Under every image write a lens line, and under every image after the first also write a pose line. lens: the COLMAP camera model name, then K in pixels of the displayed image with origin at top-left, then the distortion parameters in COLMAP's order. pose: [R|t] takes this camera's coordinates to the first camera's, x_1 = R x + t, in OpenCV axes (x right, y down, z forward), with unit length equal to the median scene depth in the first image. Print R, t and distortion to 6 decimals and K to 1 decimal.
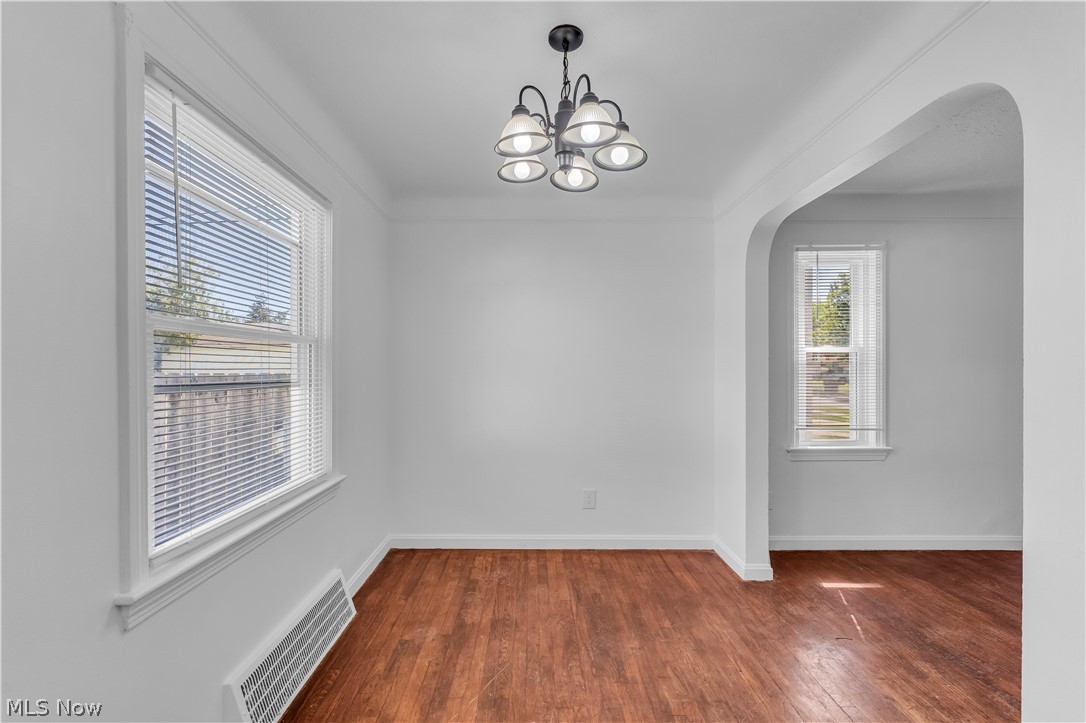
lens RADIAL K [[444.7, 0, 538.0], [0, 444.7, 366.6], [0, 0, 1]] dist [-0.000209, -0.000037]
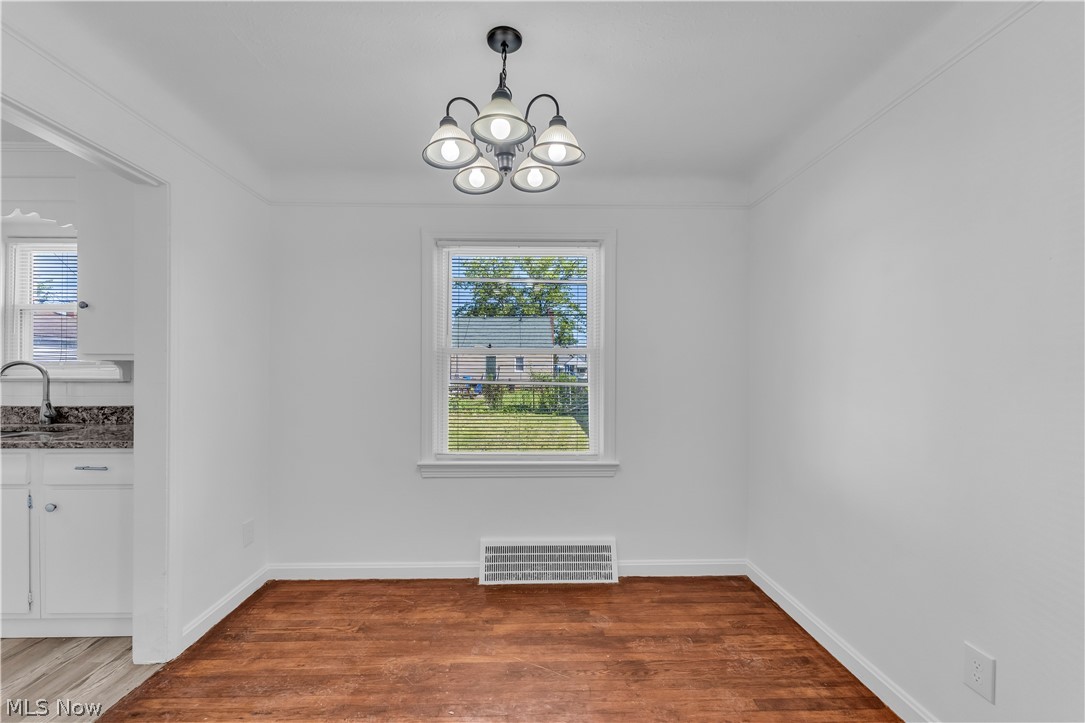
lens RADIAL K [[438.9, 0, 534.4], [0, 438.9, 369.7], [0, 0, 1]] dist [-0.008232, 0.000012]
pose [[0.032505, 0.001874, -0.999470, 0.740896], [-0.008034, 0.999966, 0.001613, -0.007410], [0.999439, 0.007977, 0.032519, 0.741138]]
